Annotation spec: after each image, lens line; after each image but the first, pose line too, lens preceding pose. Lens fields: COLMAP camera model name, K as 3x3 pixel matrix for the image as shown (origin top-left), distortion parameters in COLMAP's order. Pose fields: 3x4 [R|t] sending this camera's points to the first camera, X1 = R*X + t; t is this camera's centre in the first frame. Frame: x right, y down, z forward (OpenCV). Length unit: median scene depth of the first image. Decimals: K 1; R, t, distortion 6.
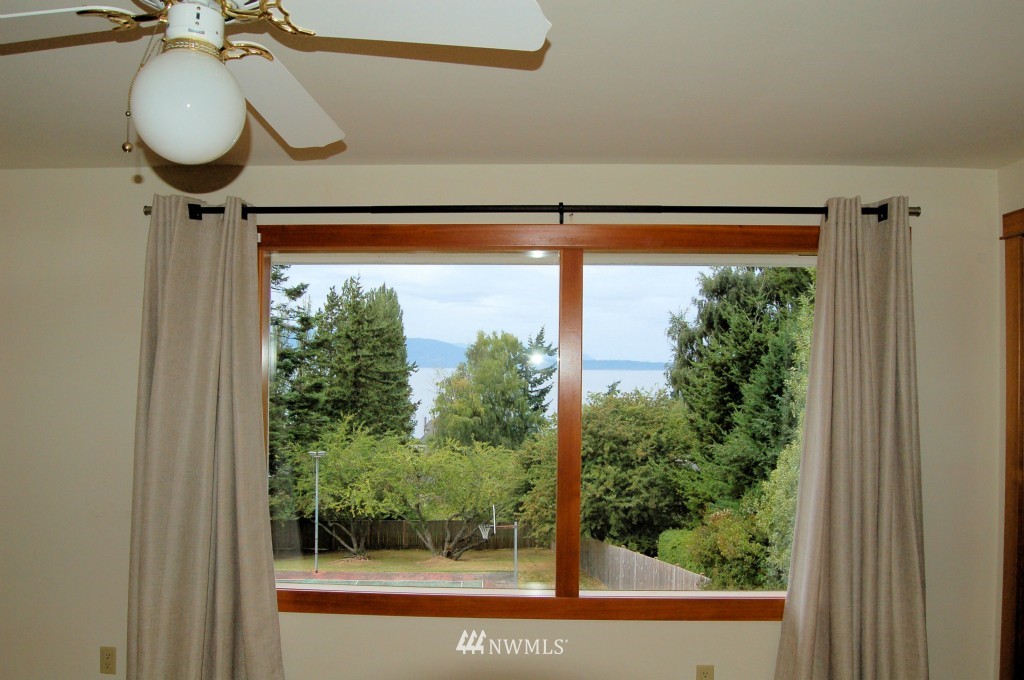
lens RADIAL K [[806.2, 0, 511.7], [0, 806.2, 355.9], [0, 0, 1]] dist [-0.093579, 0.039191]
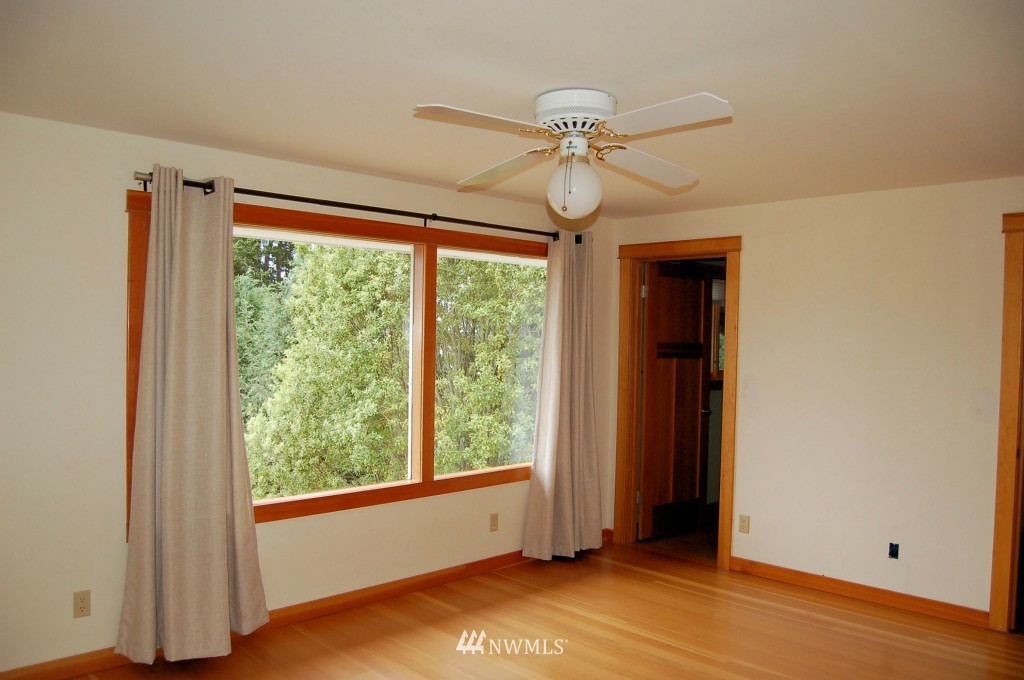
lens RADIAL K [[806.2, 0, 511.7], [0, 806.2, 355.9], [0, 0, 1]] dist [-0.093579, 0.039191]
pose [[0.685551, -0.015561, 0.727858, -0.900246], [-0.011026, 0.999435, 0.031752, 0.022086], [-0.727941, -0.029793, 0.684992, -0.120807]]
